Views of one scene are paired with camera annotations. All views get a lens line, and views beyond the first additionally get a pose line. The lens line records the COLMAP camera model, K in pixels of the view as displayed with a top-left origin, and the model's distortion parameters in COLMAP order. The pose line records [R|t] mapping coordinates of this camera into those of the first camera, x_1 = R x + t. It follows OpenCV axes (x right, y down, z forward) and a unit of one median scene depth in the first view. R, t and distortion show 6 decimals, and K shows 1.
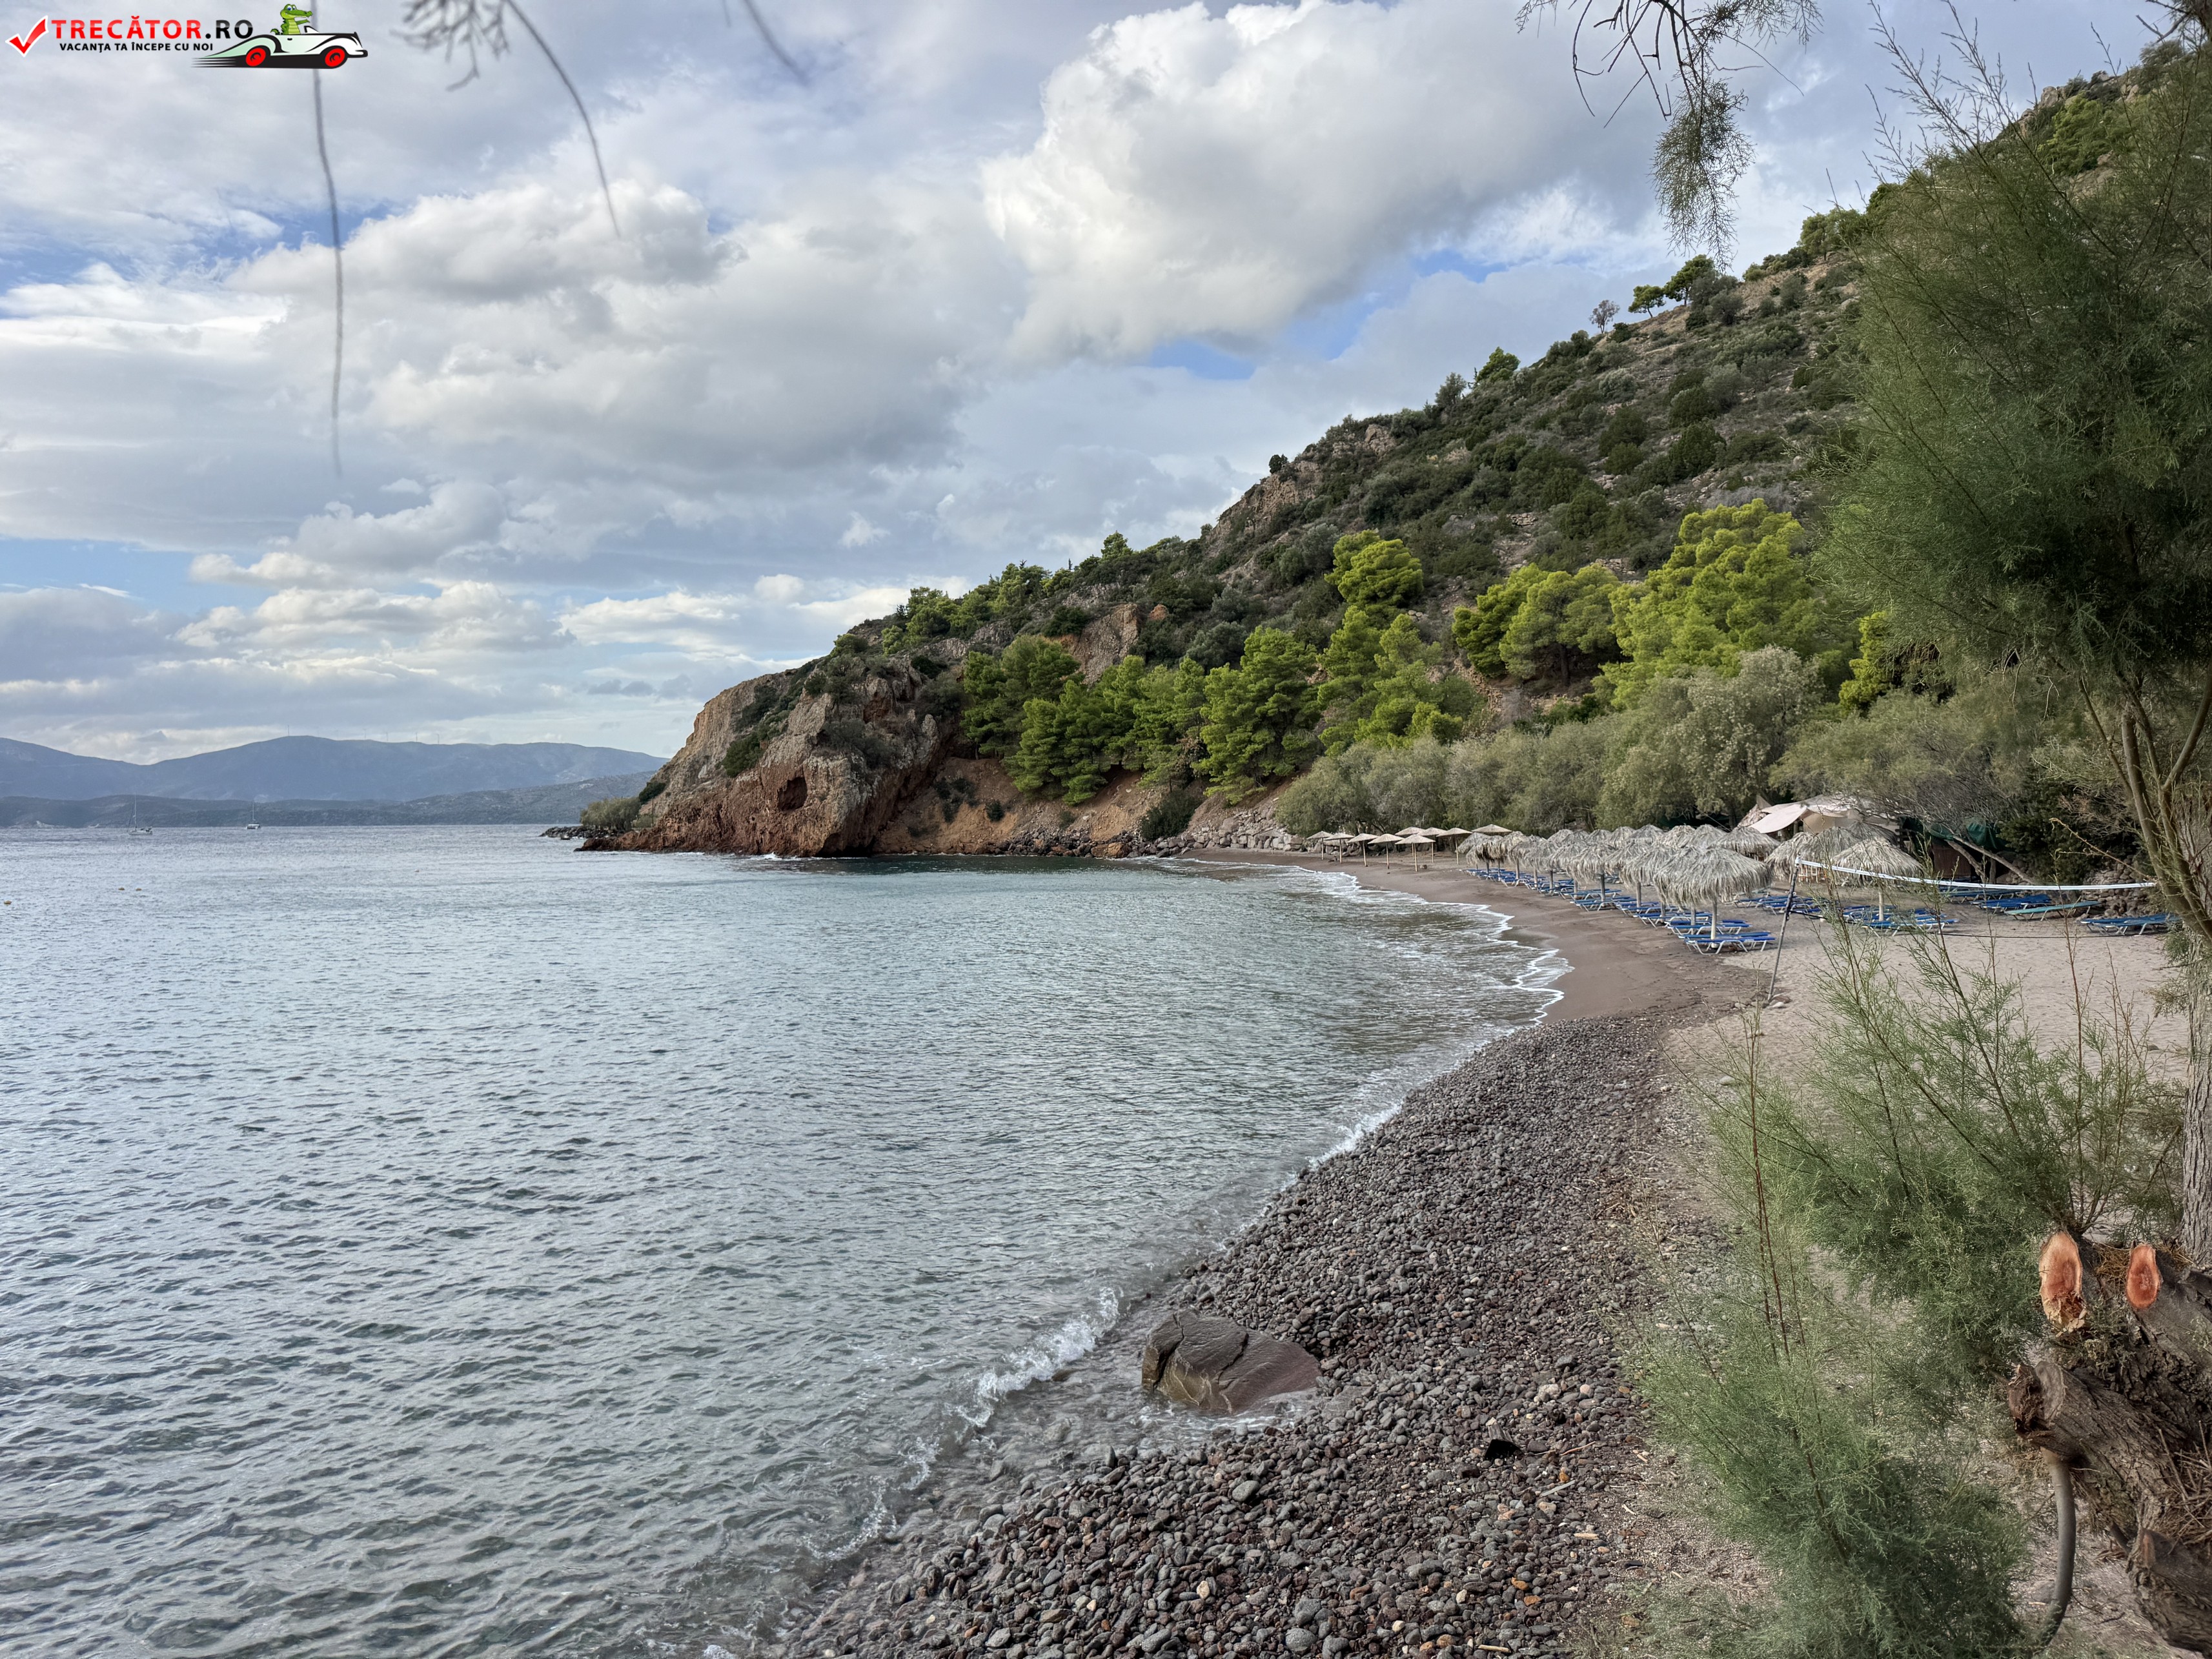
lens RADIAL K [[1607.5, 0, 1110.8], [0, 1607.5, 850.8], [0, 0, 1]] dist [0.078601, -0.077379]
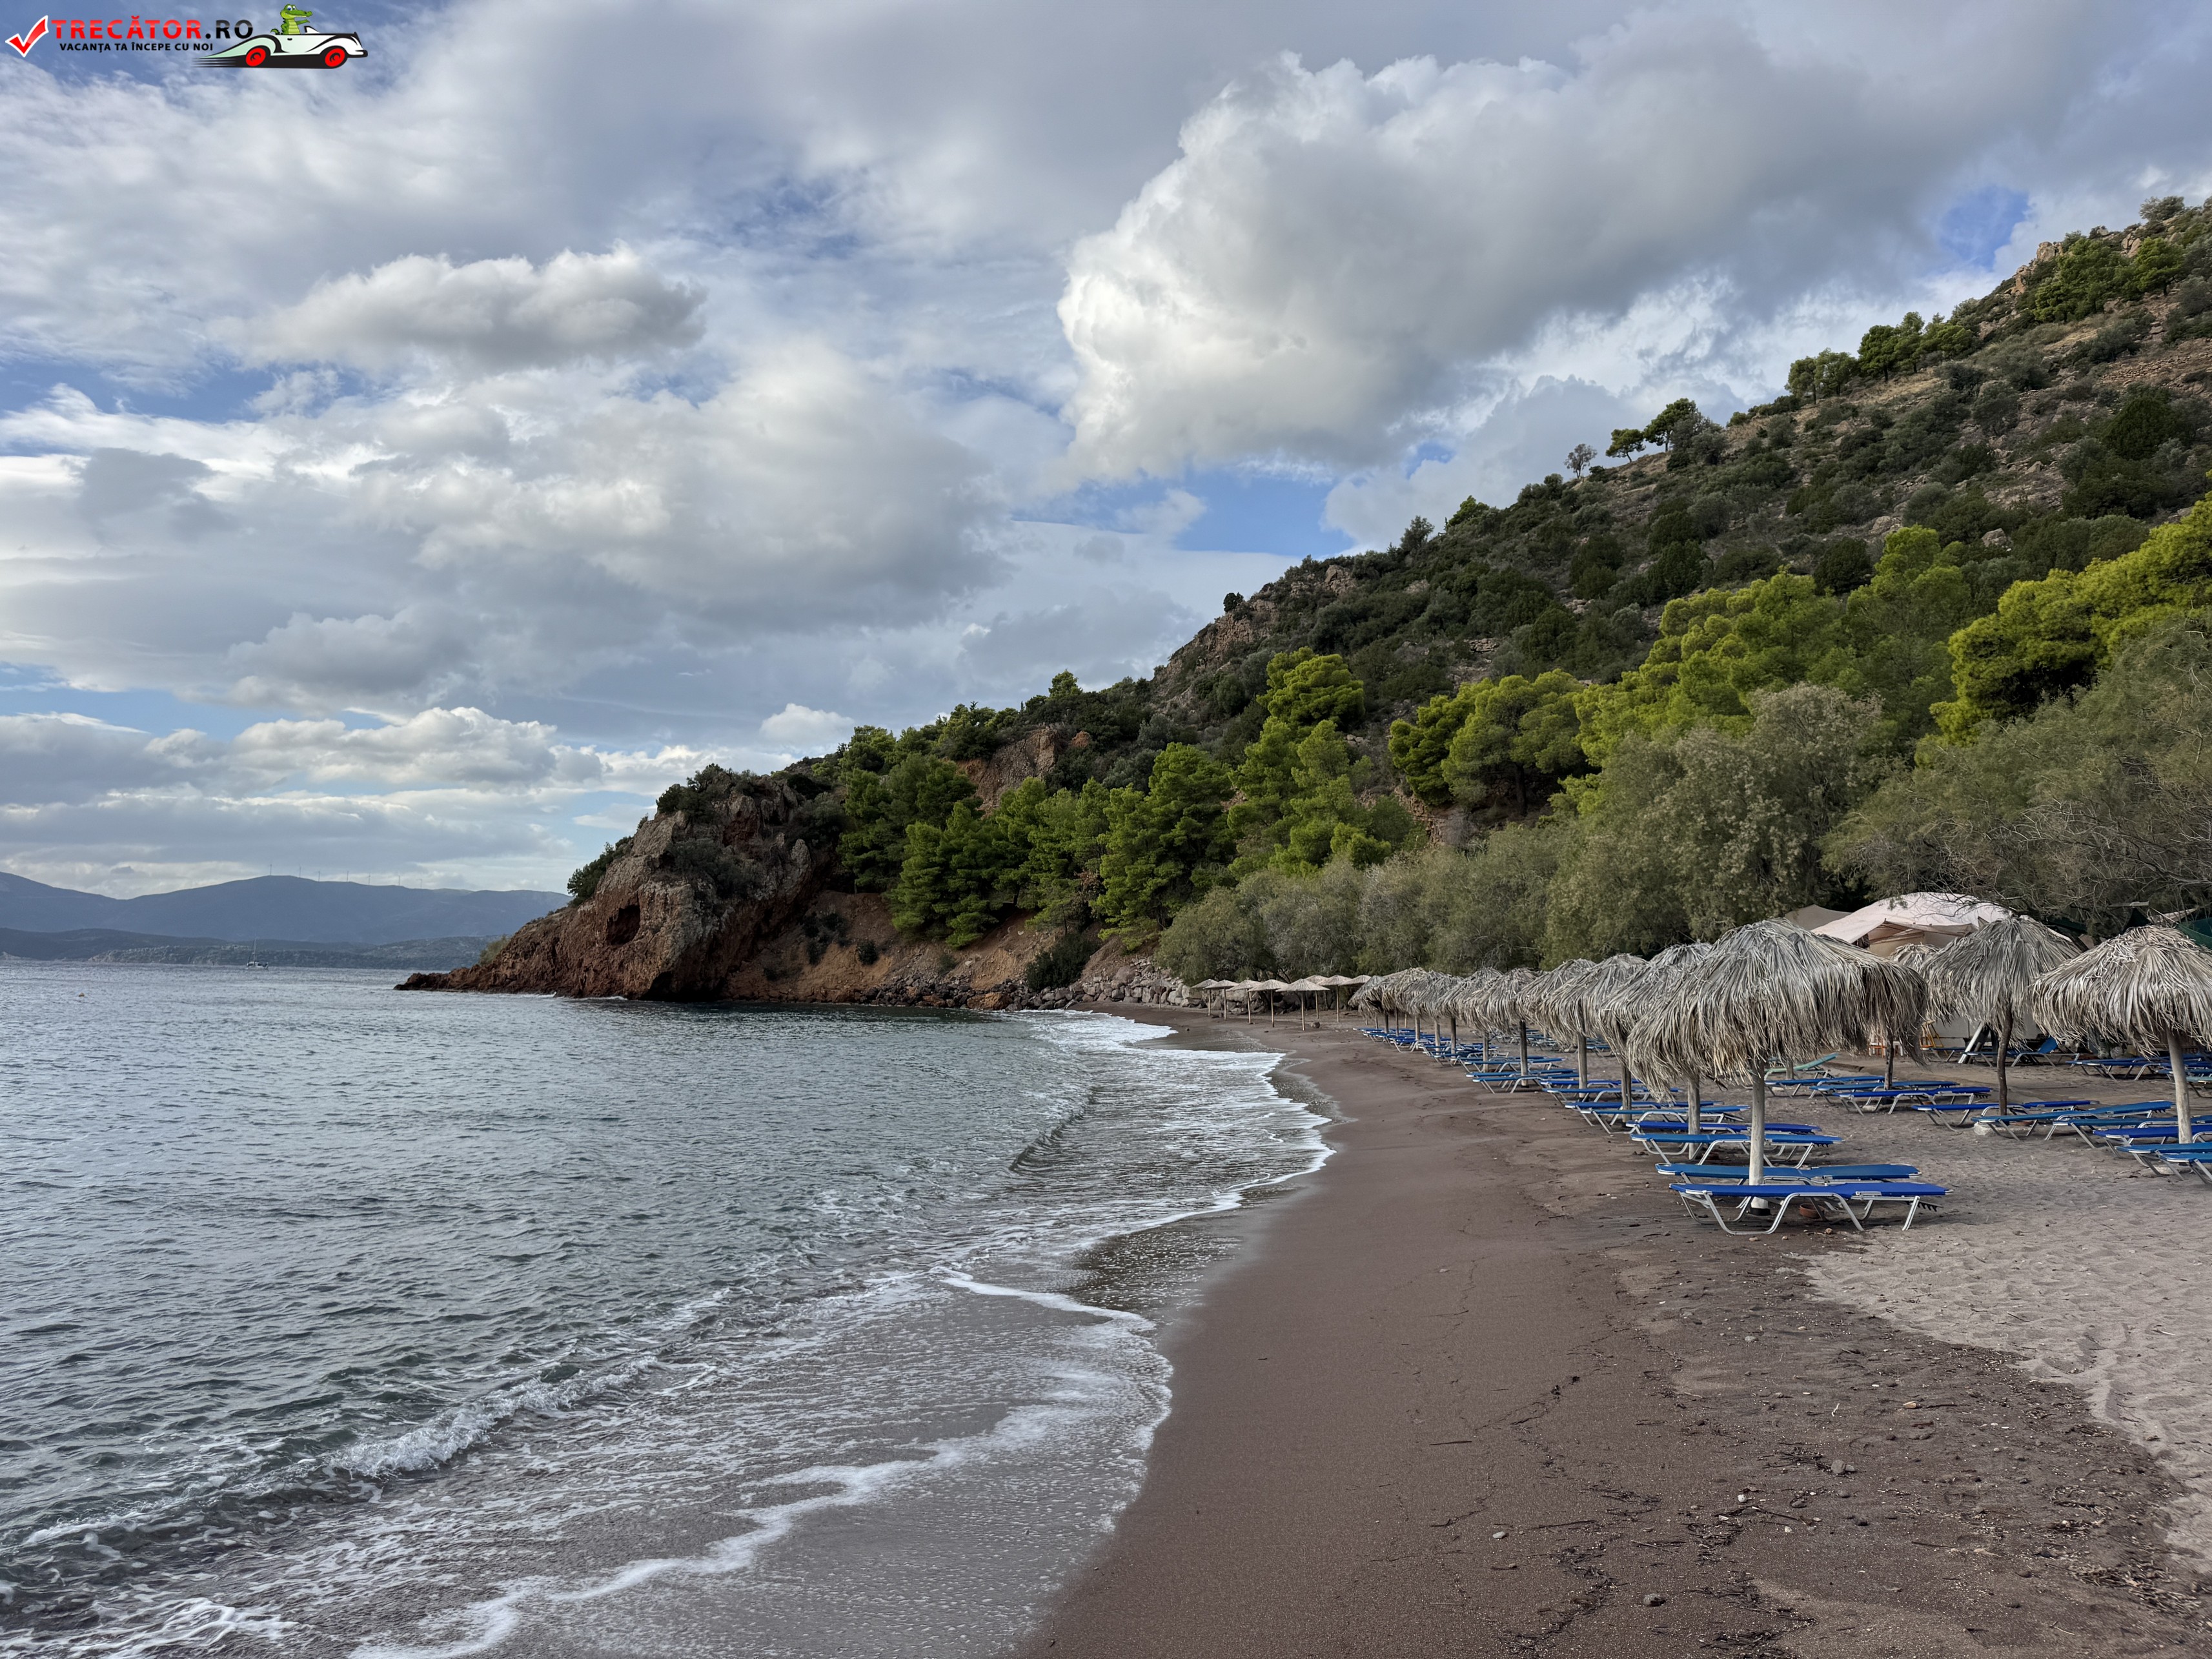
lens RADIAL K [[1607.5, 0, 1104.9], [0, 1607.5, 821.1], [0, 0, 1]] dist [0.078601, -0.077379]
pose [[0.999388, 0.034913, 0.002313, 0.050162], [-0.034374, 0.992013, -0.121364, 0.005528], [-0.006532, 0.121210, 0.992605, 0.141396]]
